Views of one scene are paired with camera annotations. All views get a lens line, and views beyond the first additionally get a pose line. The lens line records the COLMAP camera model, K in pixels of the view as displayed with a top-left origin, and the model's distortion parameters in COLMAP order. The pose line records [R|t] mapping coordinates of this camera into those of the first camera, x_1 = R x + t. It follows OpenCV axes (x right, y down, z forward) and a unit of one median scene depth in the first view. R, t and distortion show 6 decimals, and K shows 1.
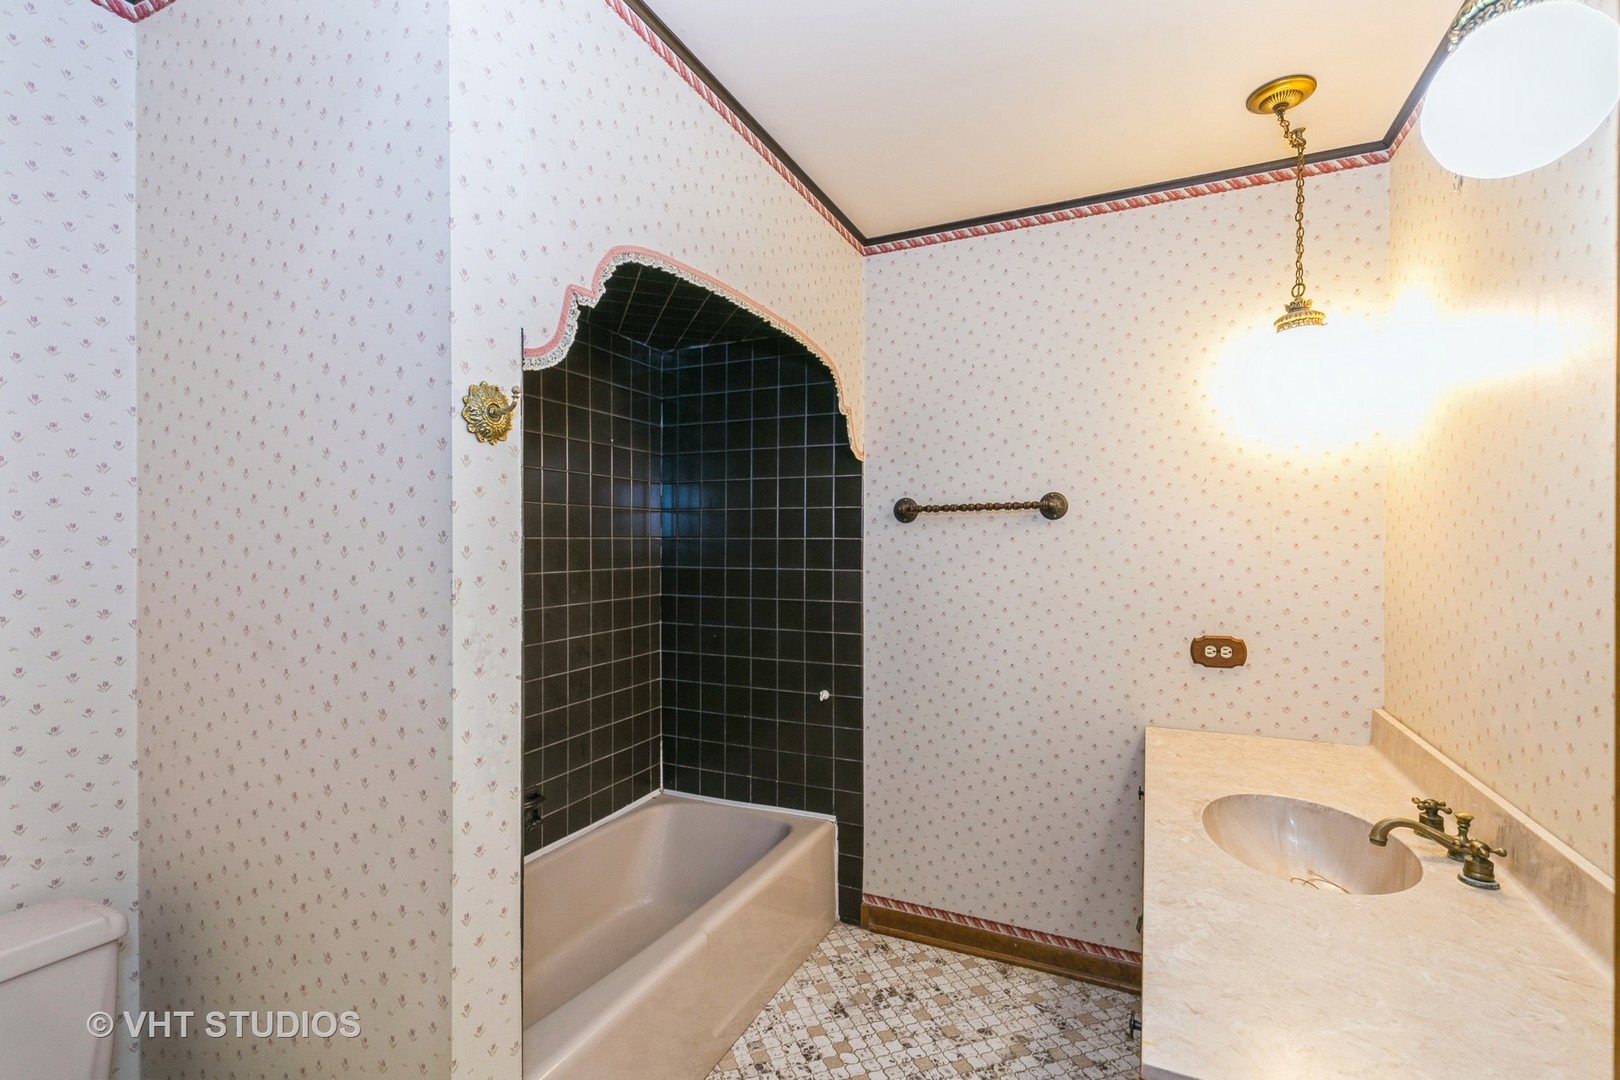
lens RADIAL K [[728.2, 0, 809.2], [0, 728.2, 539.2], [0, 0, 1]] dist [0.004387, 0.000686]
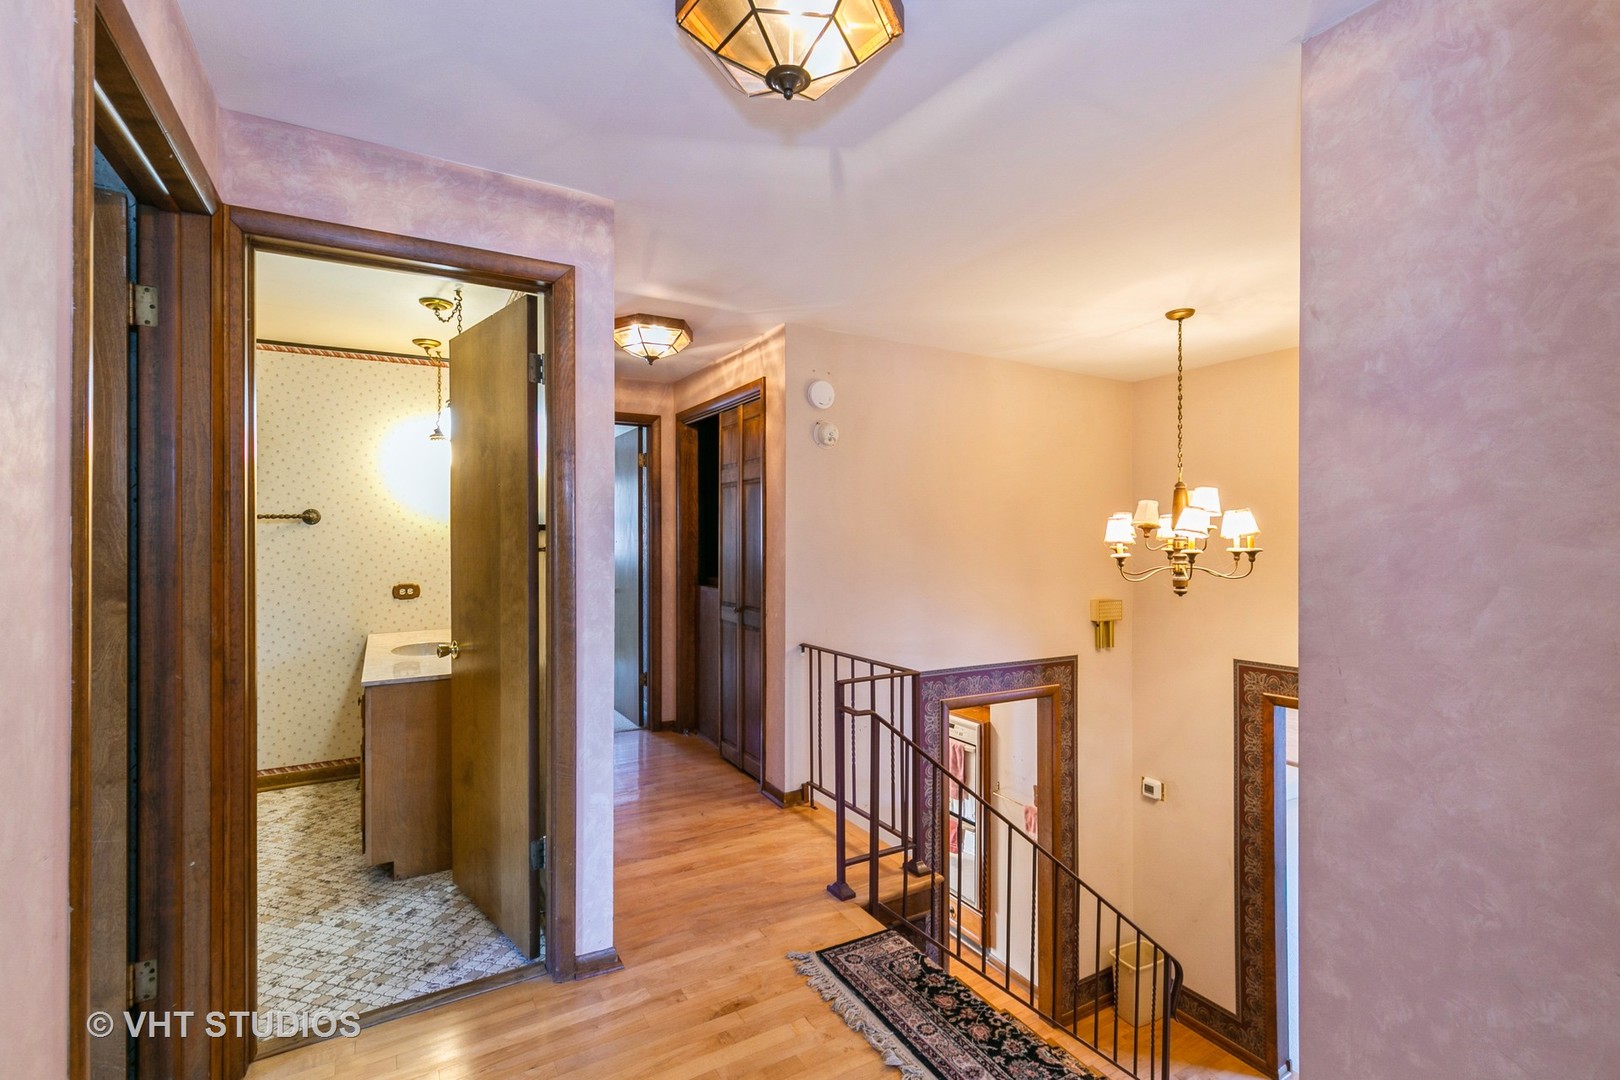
lens RADIAL K [[728.2, 0, 809.1], [0, 728.2, 538.9], [0, 0, 1]] dist [0.004387, 0.000686]
pose [[0.569158, -0.004378, 0.822217, -0.443258], [0.005313, 0.999985, 0.001646, 0.010536], [-0.822211, 0.003431, 0.569172, -1.019467]]
